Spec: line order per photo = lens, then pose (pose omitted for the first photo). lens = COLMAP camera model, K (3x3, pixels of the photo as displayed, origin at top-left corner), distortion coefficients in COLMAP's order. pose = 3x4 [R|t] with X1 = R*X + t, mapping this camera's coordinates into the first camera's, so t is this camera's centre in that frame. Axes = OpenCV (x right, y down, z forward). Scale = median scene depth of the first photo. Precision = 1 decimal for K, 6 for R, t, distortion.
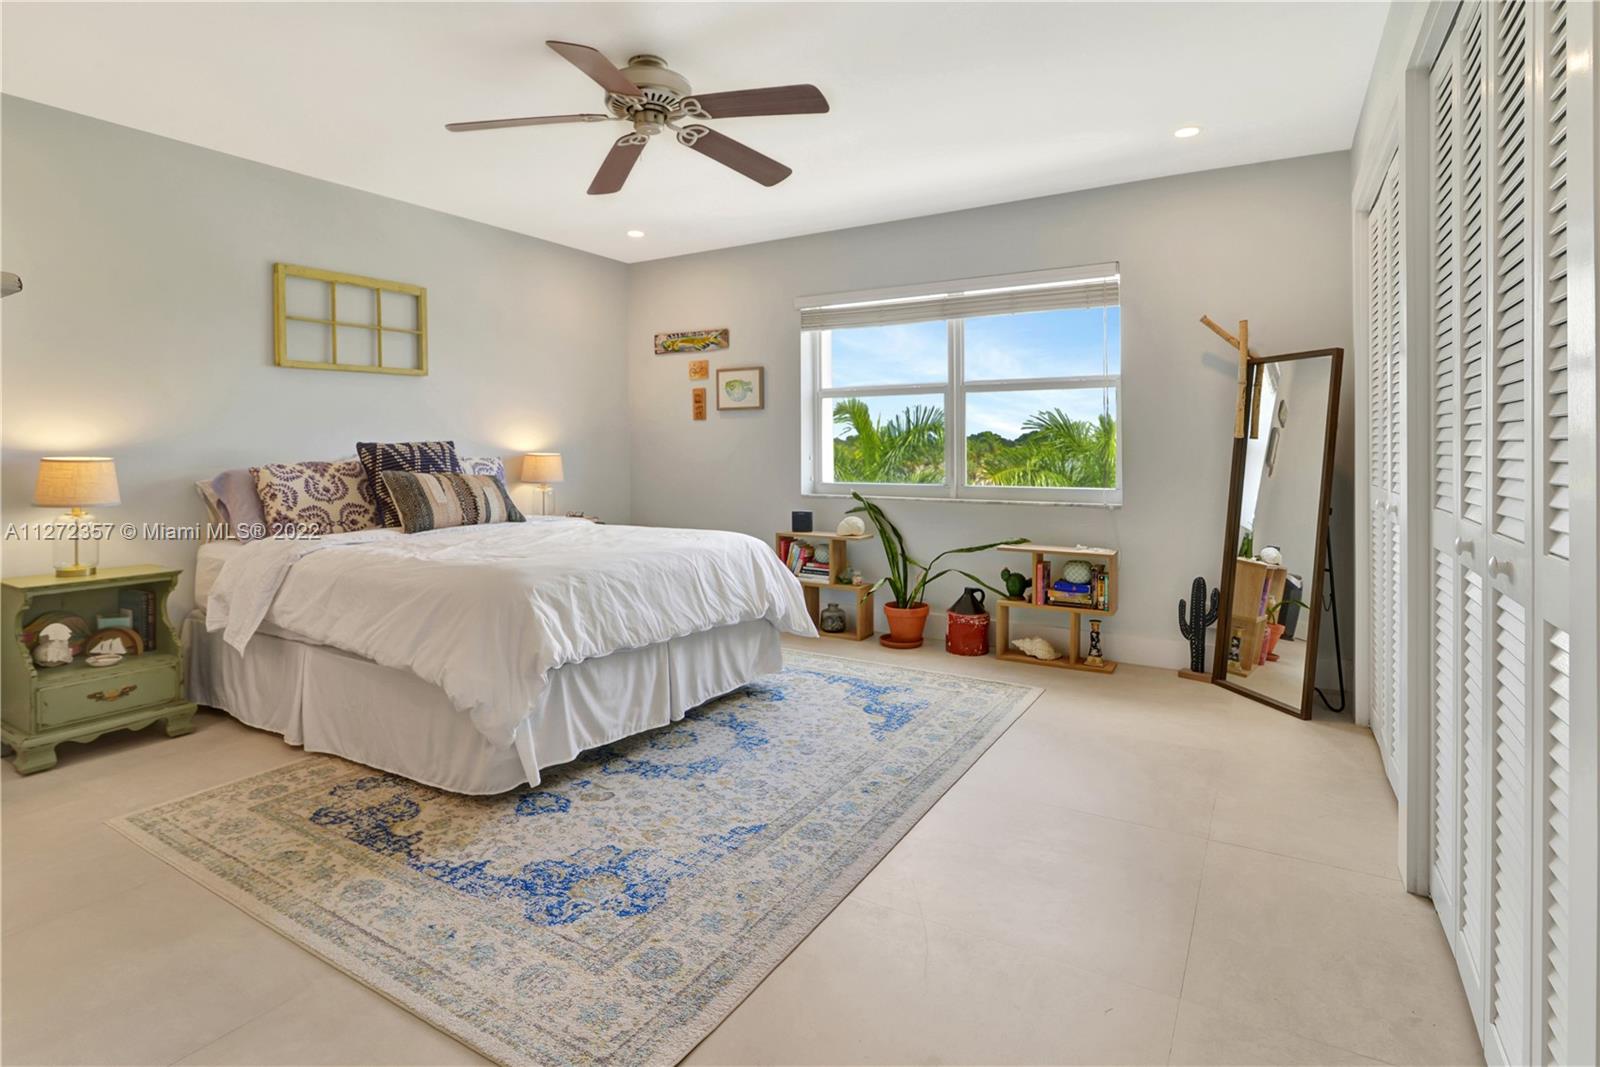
lens RADIAL K [[835.9, 0, 741.1], [0, 835.9, 449.3], [0, 0, 1]] dist [-0.020247, 0.000911]
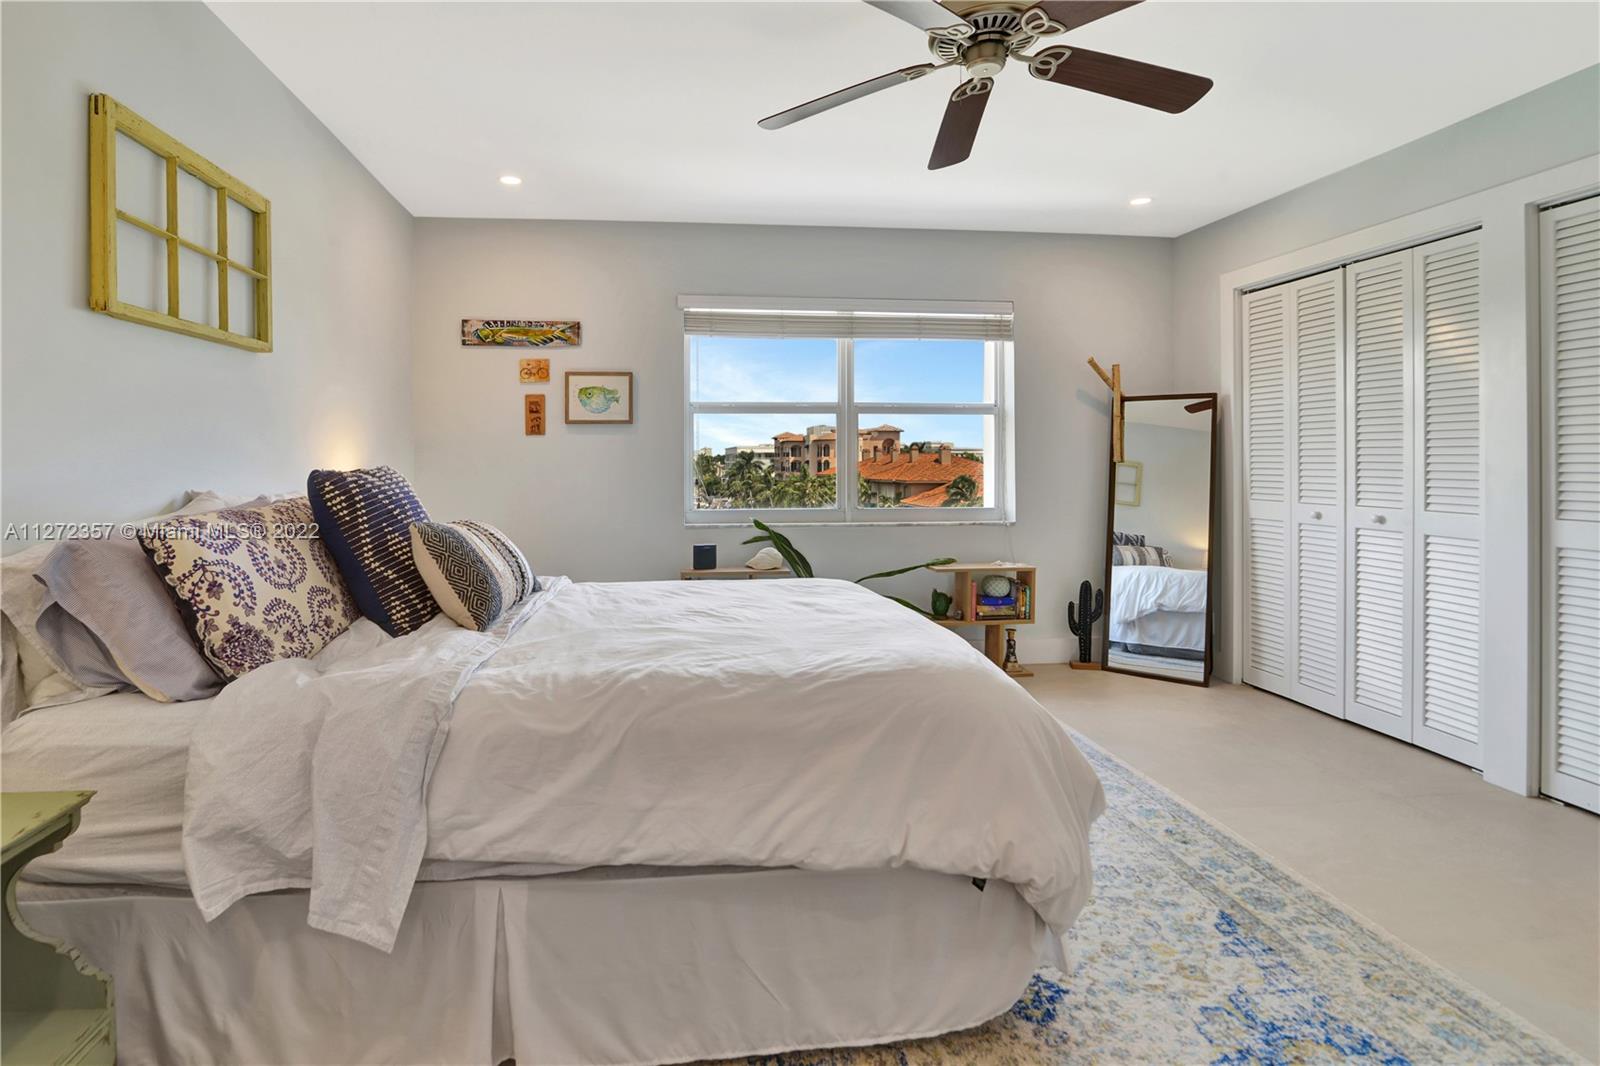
lens RADIAL K [[835.9, 0, 741.1], [0, 835.9, 448.8], [0, 0, 1]] dist [-0.020247, 0.000911]
pose [[0.774264, 0.009296, 0.632794, -0.540461], [0.001119, 0.999870, -0.016057, -0.012847], [-0.632862, 0.013141, 0.774153, 0.379684]]
